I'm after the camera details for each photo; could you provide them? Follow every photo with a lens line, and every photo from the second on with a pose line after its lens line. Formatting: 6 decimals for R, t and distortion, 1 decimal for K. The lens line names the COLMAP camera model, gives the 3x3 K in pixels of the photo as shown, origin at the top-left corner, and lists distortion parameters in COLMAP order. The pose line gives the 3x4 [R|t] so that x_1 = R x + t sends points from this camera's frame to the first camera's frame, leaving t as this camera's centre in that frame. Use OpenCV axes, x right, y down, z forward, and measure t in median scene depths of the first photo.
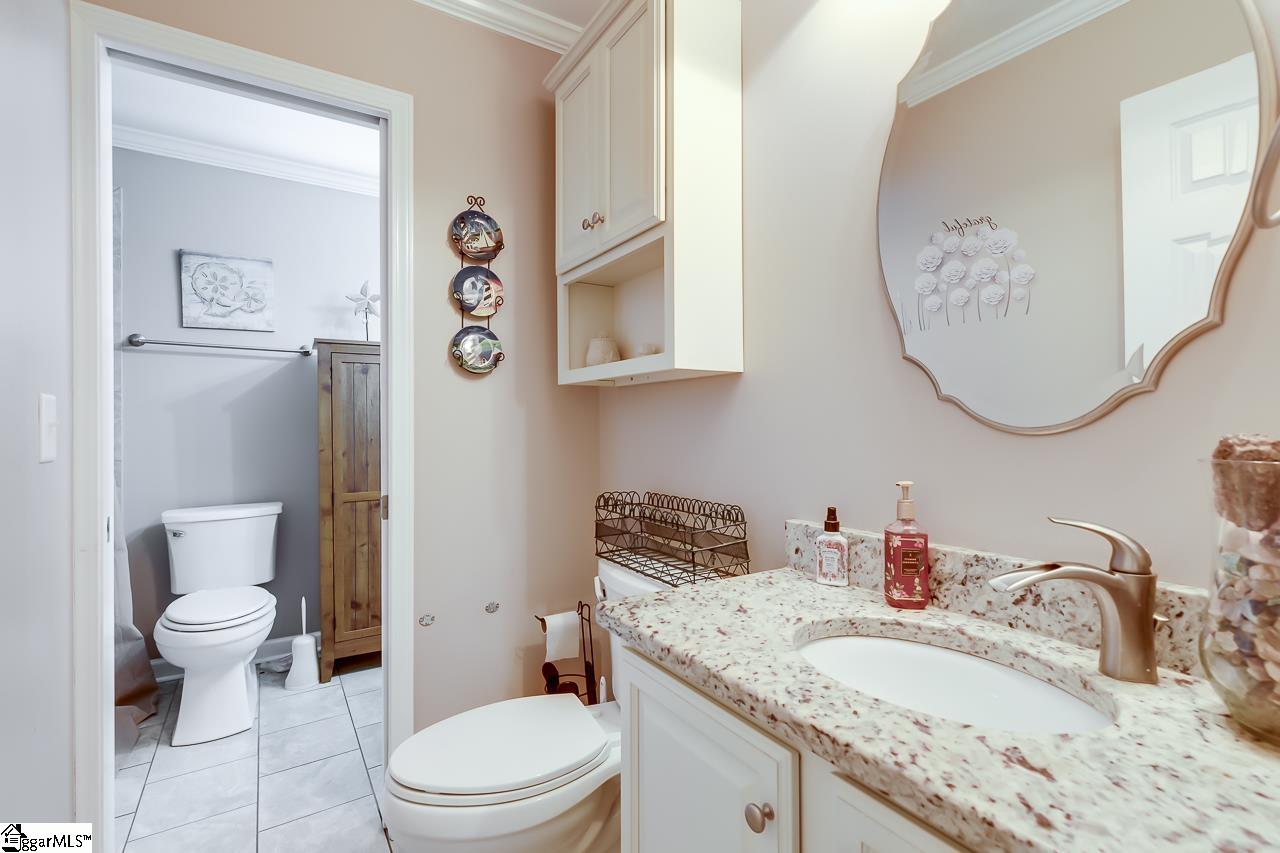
lens RADIAL K [[579.3, 0, 637.6], [0, 579.3, 427.3], [0, 0, 1]] dist [0.006334, 0.000838]
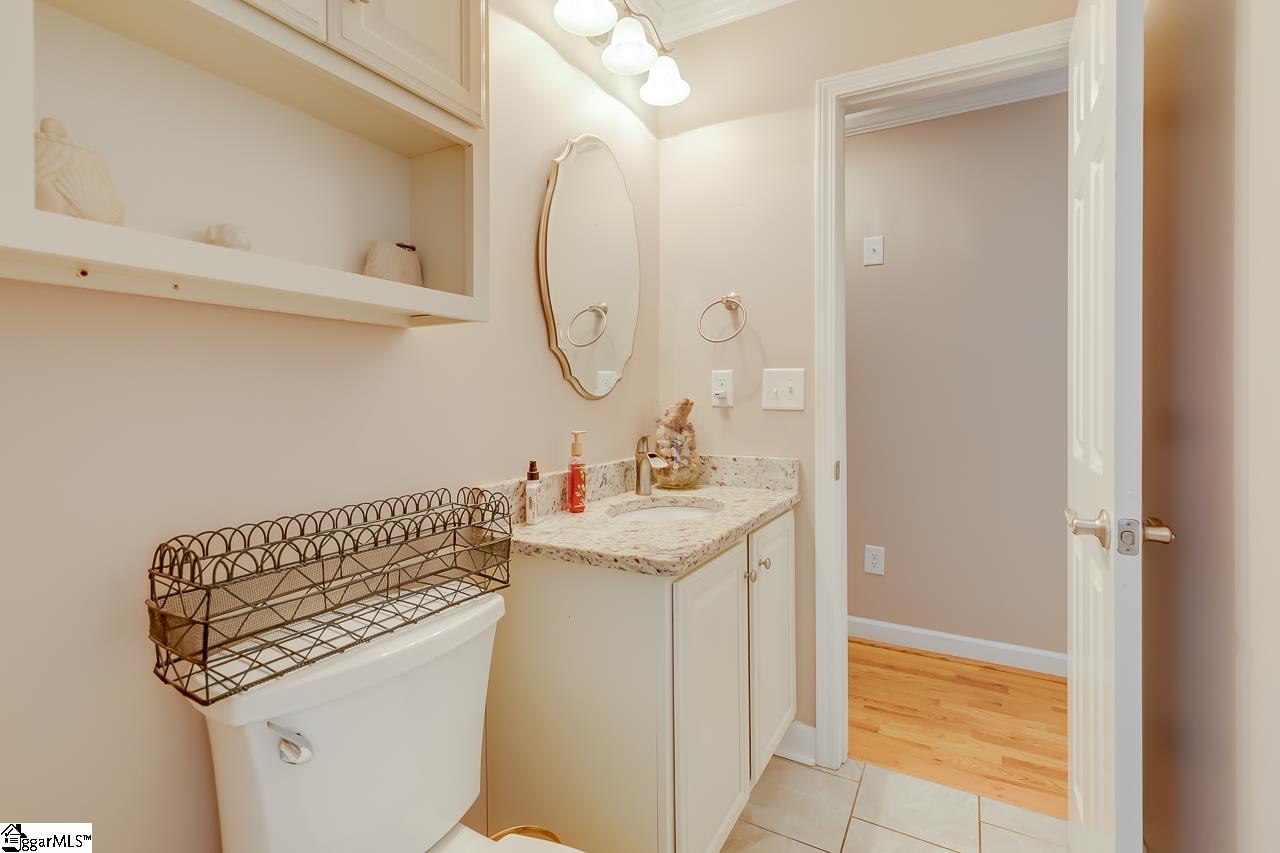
lens RADIAL K [[579.3, 0, 638.7], [0, 579.3, 396.7], [0, 0, 1]] dist [0.006334, 0.000838]
pose [[-0.459261, 0.012644, 0.888211, -0.864395], [0.012546, 0.999891, -0.007746, 0.015116], [-0.888213, 0.007586, -0.459370, 1.364243]]
